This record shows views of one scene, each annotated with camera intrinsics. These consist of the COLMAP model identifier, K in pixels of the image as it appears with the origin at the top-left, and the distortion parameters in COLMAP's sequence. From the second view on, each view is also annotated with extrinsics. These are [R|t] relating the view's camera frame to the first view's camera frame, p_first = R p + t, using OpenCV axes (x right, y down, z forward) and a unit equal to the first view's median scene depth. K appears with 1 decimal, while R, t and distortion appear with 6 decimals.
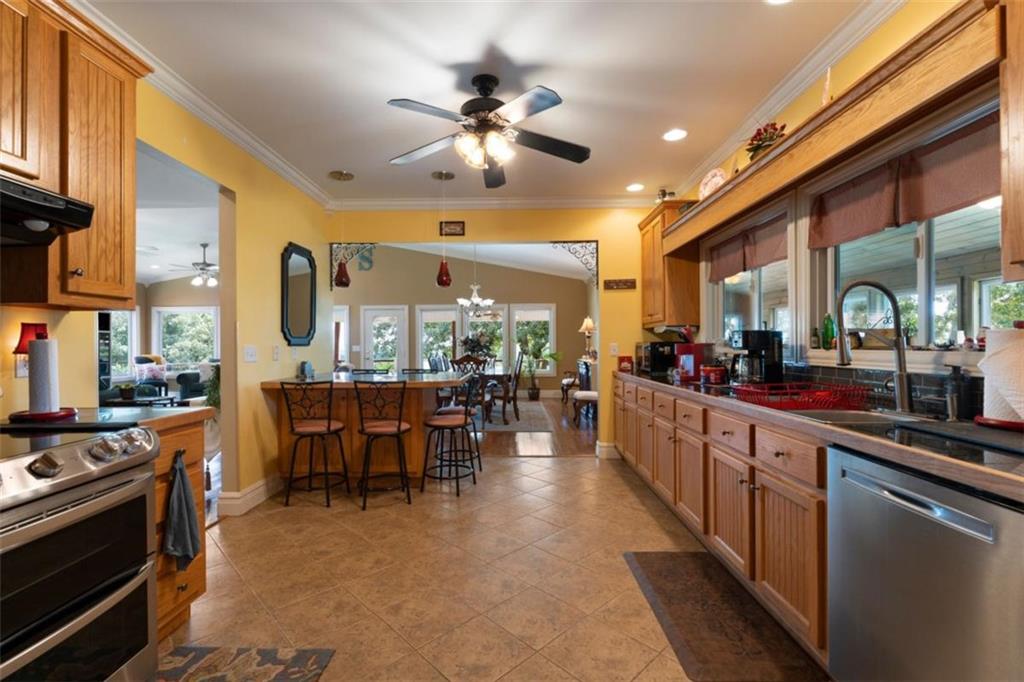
lens RADIAL K [[449.2, 0, 507.7], [0, 449.2, 342.6], [0, 0, 1]] dist [-0.000886, 0.000530]
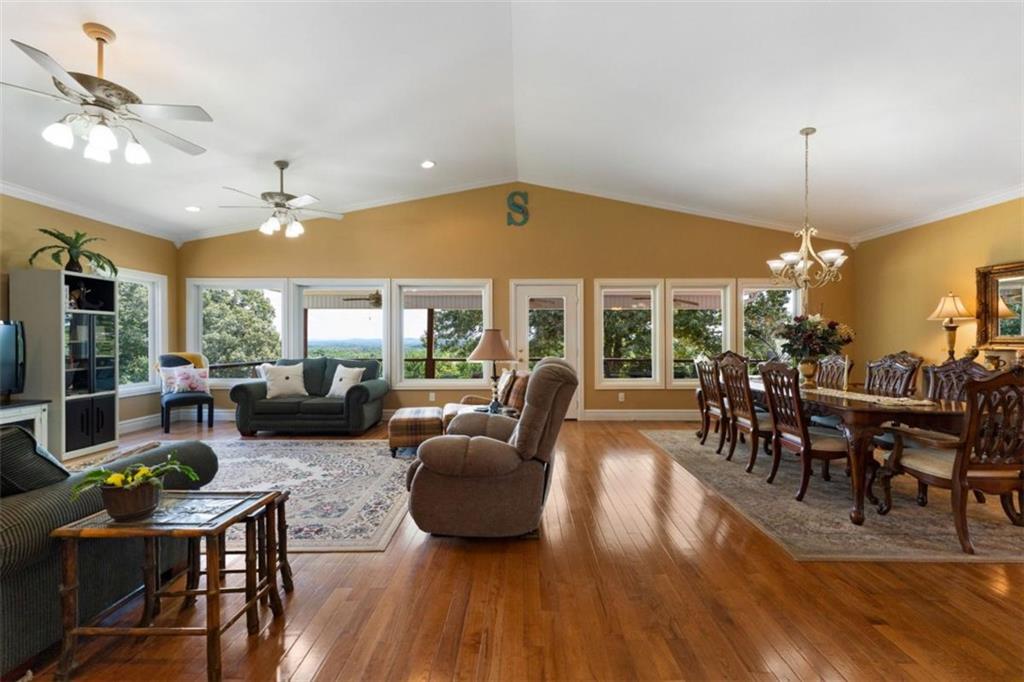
lens RADIAL K [[419.1, 0, 522.8], [0, 419.1, 342.7], [0, 0, 1]] dist [-0.000805, -0.000230]
pose [[0.999799, 0.006742, 0.018866, -0.323328], [-0.006996, 0.999886, 0.013410, 0.001999], [-0.018774, -0.013540, 0.999732, 0.392212]]
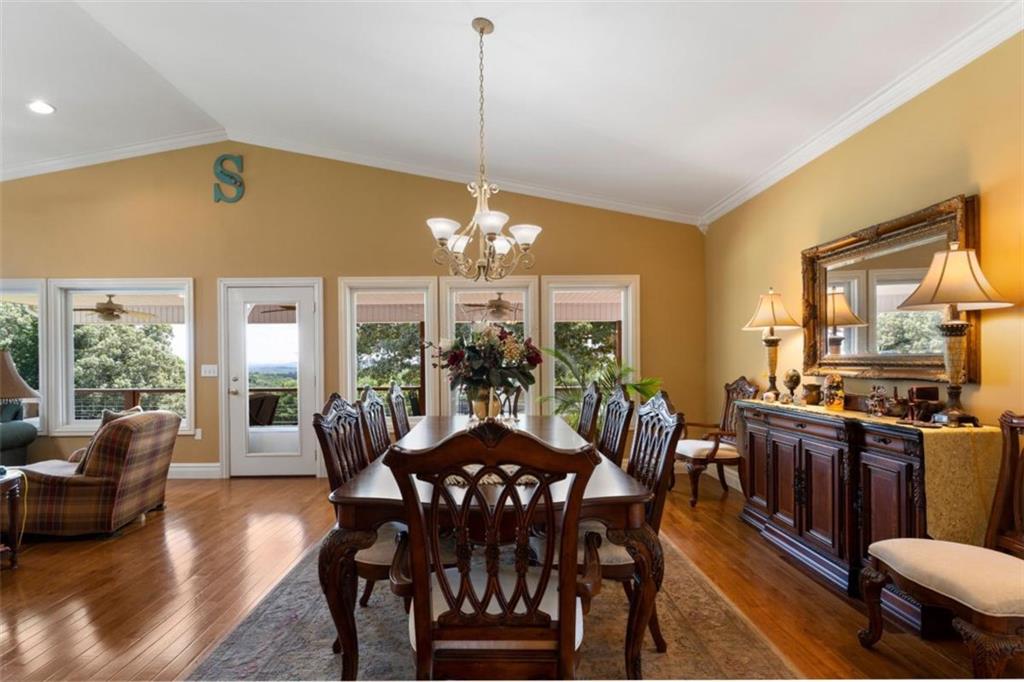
lens RADIAL K [[489.2, 0, 497.4], [0, 489.2, 364.8], [0, 0, 1]] dist [0.000920, -0.000696]
pose [[0.999632, -0.000793, 0.027107, -0.054933], [0.000463, 0.999926, 0.012175, 0.000677], [-0.027115, -0.012158, 0.999558, 0.493234]]
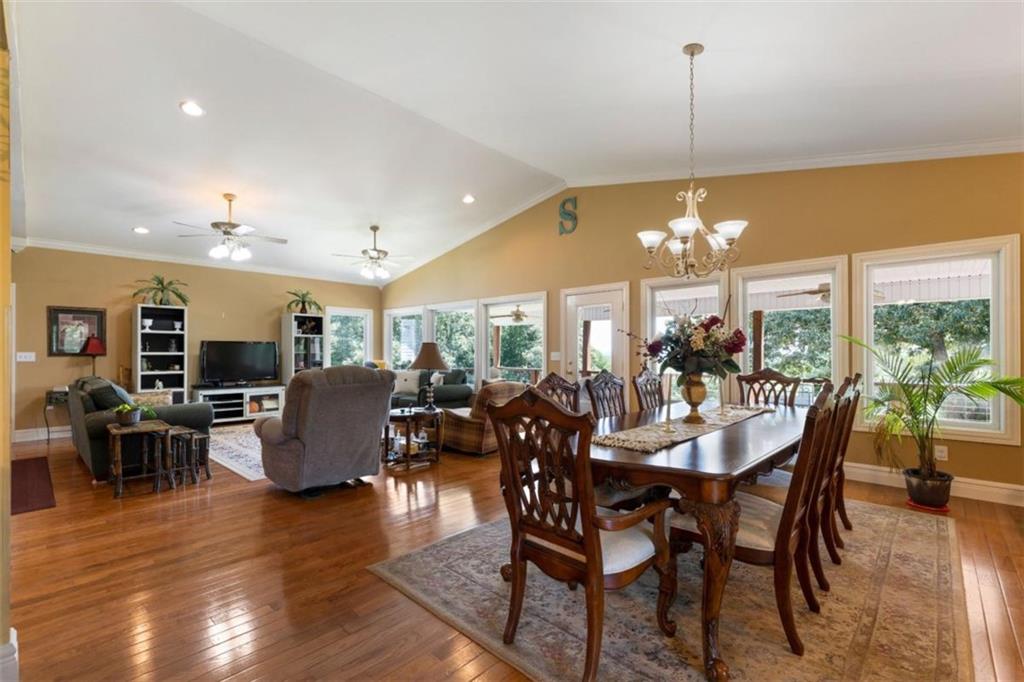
lens RADIAL K [[449.2, 0, 510.7], [0, 449.2, 350.8], [0, 0, 1]] dist [-0.000886, 0.000530]
pose [[0.737375, 0.005006, -0.675465, 0.052513], [-0.000740, 0.999978, 0.006602, 0.000547], [0.675483, -0.004368, 0.737363, 0.485080]]
